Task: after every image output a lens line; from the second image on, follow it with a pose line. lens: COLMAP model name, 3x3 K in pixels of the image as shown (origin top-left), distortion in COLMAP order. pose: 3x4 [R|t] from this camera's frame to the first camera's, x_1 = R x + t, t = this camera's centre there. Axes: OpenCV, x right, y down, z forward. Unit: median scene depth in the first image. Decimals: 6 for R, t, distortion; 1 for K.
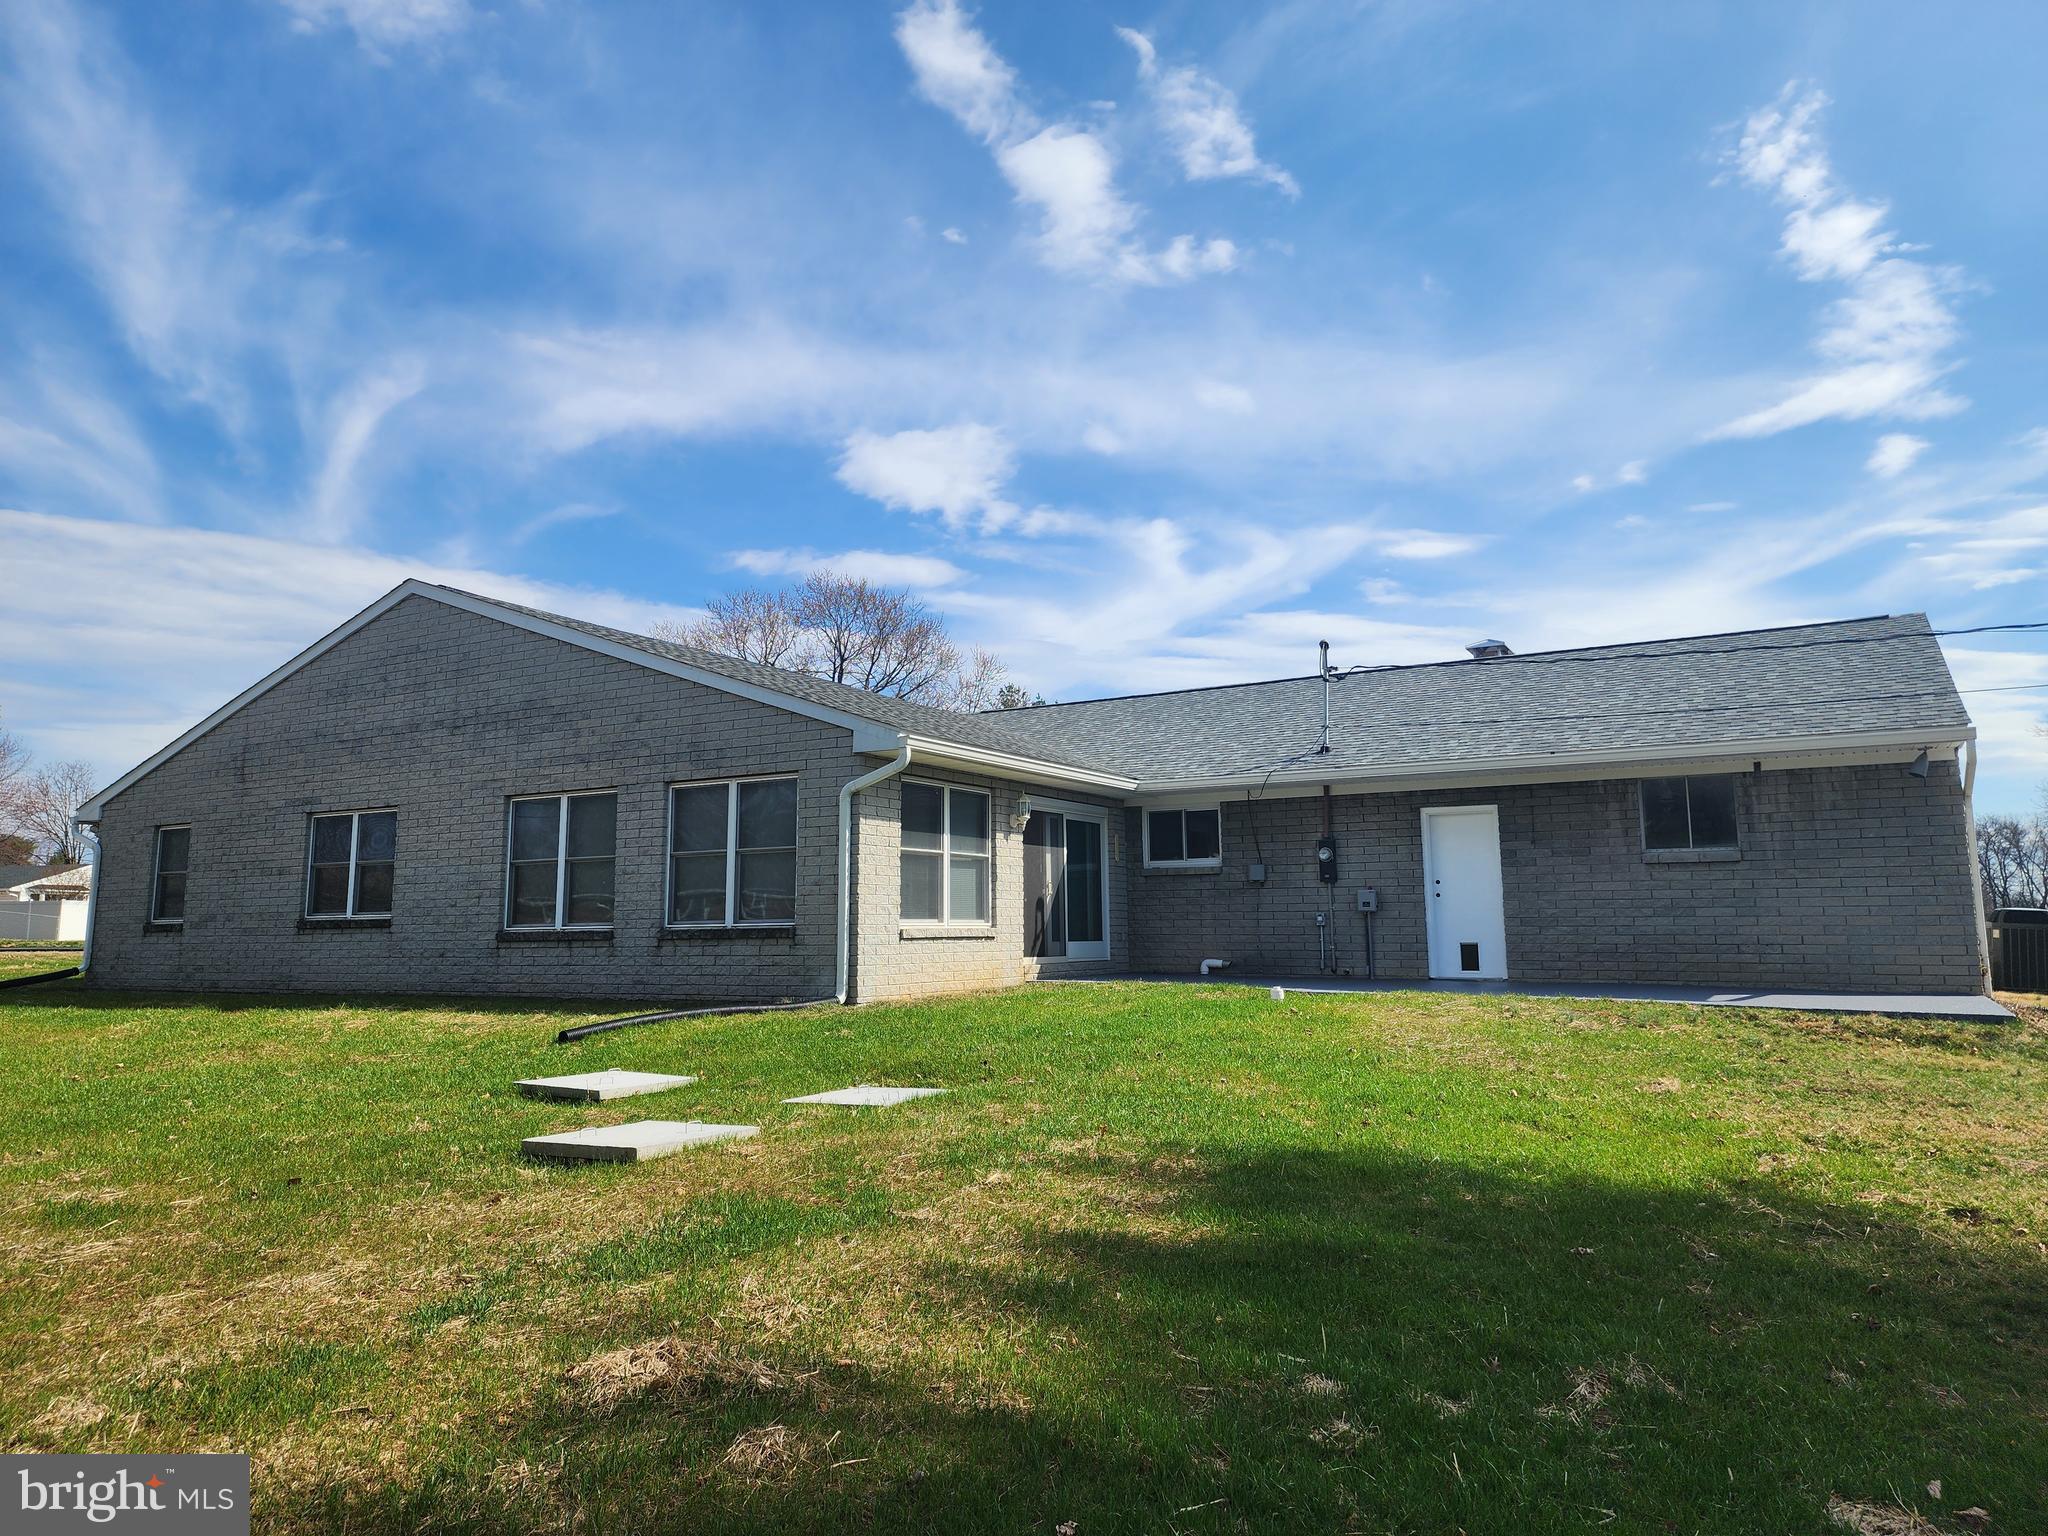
lens RADIAL K [[1431.0, 0, 1127.3], [0, 1431.0, 761.6], [0, 0, 1]] dist [0.112467, -0.151618]
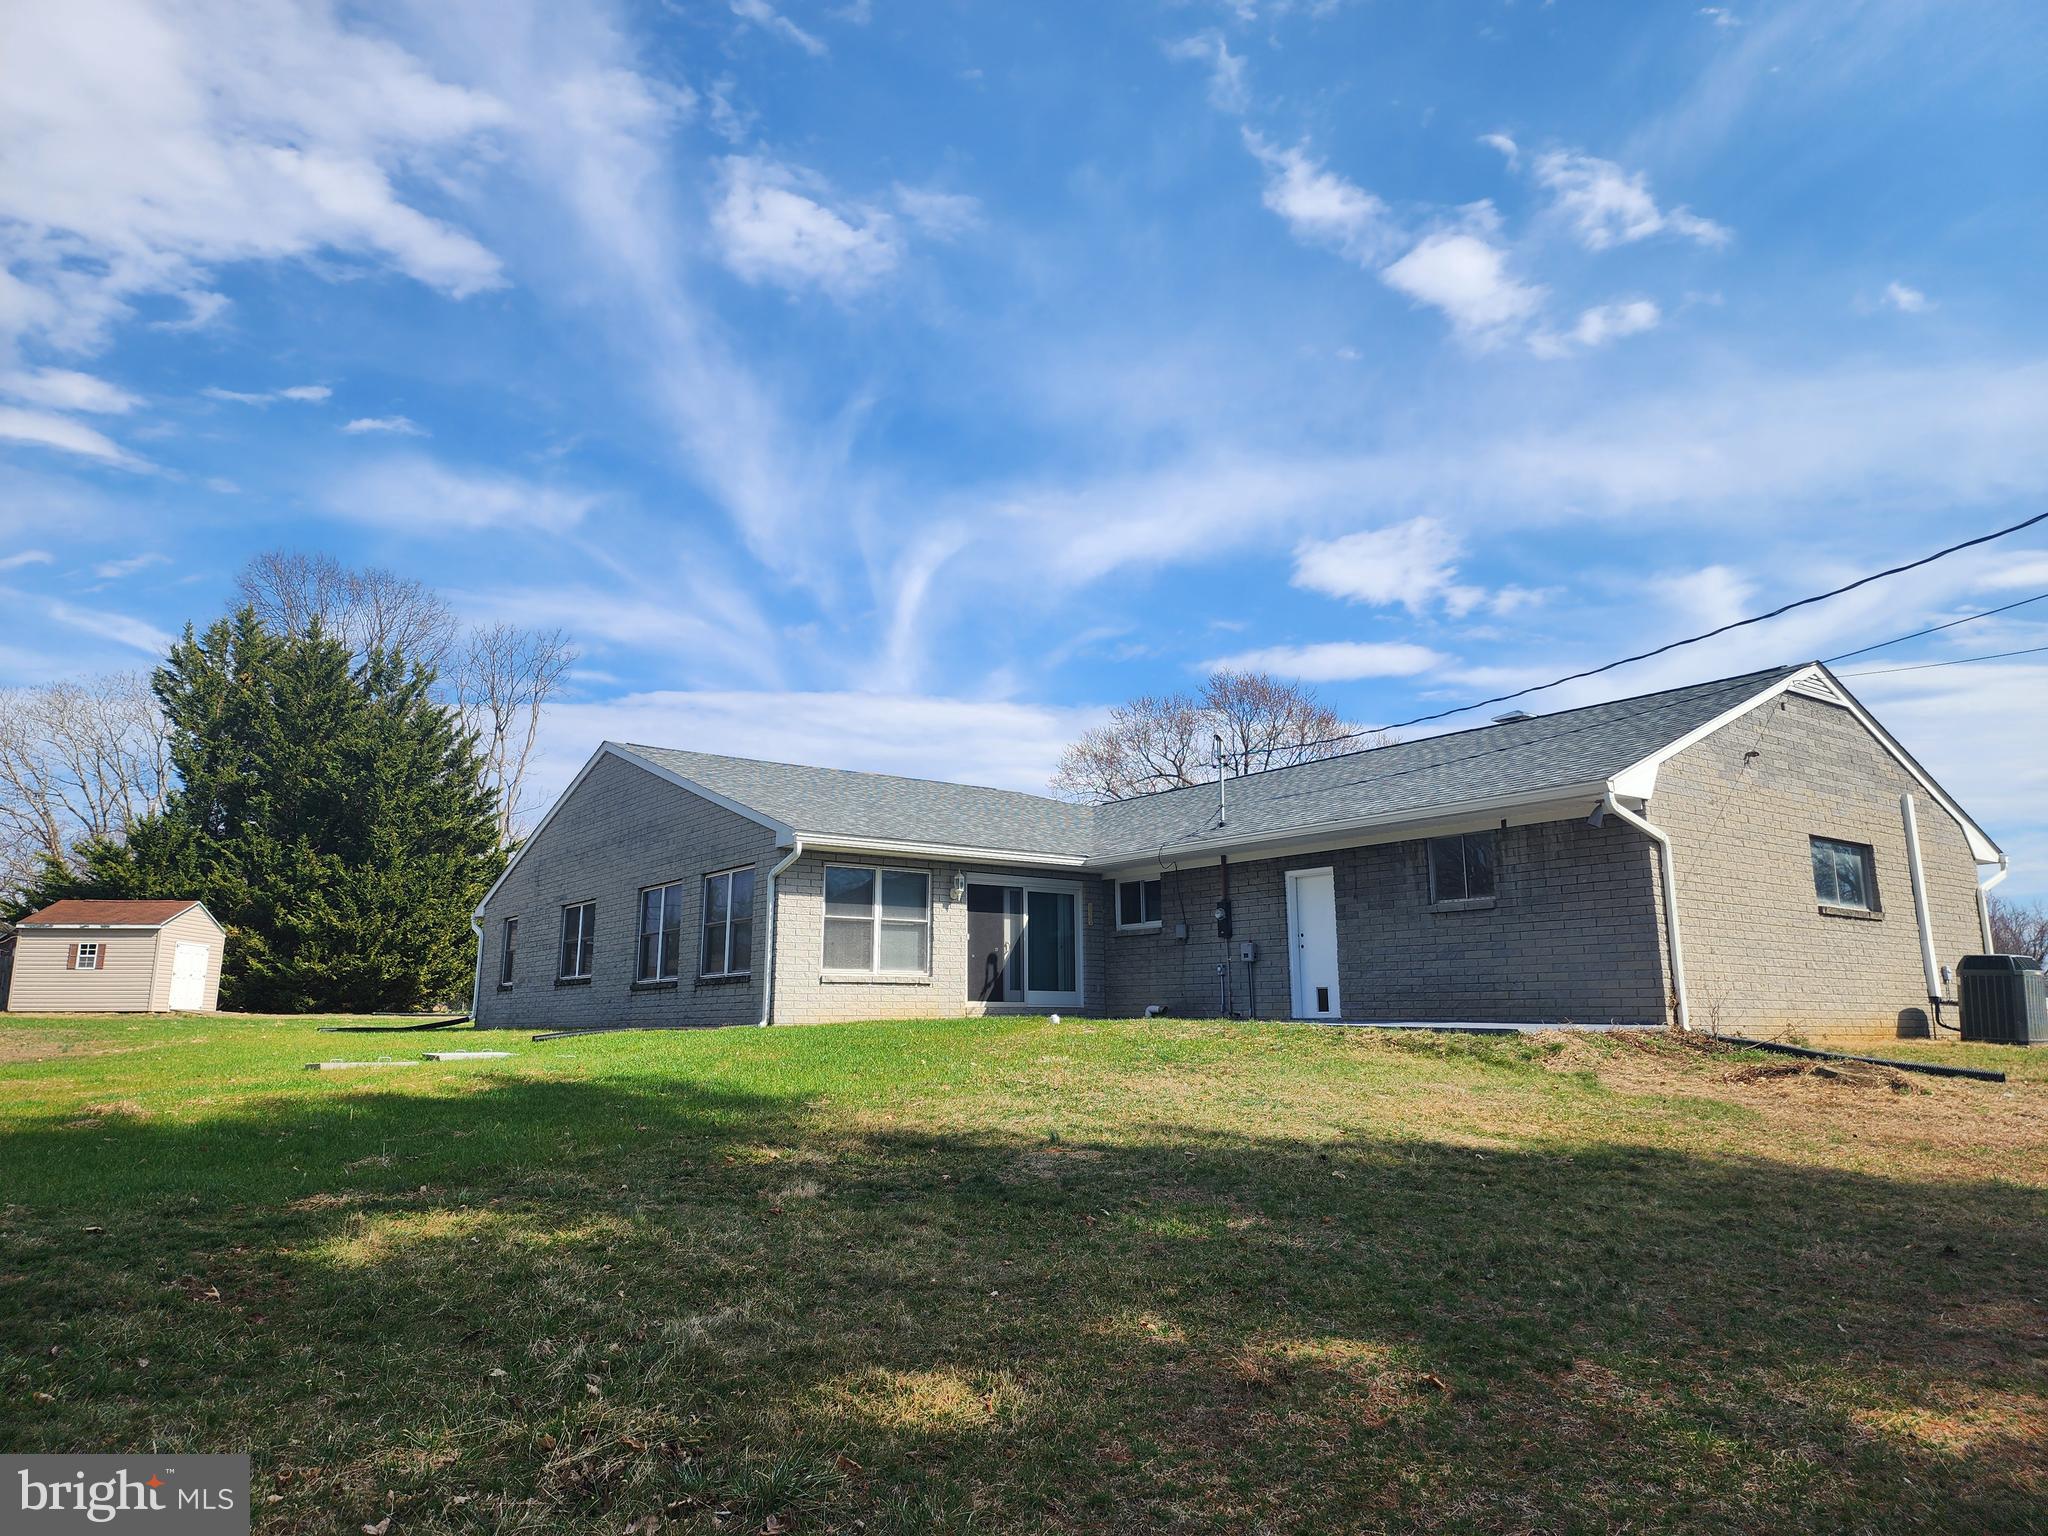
lens RADIAL K [[1431.0, 0, 1127.3], [0, 1431.0, 761.6], [0, 0, 1]] dist [0.112467, -0.151618]
pose [[0.922866, -0.066806, -0.379282, 0.525515], [0.043140, 0.996574, -0.070565, 0.019445], [0.382697, 0.048760, 0.922586, -0.128031]]
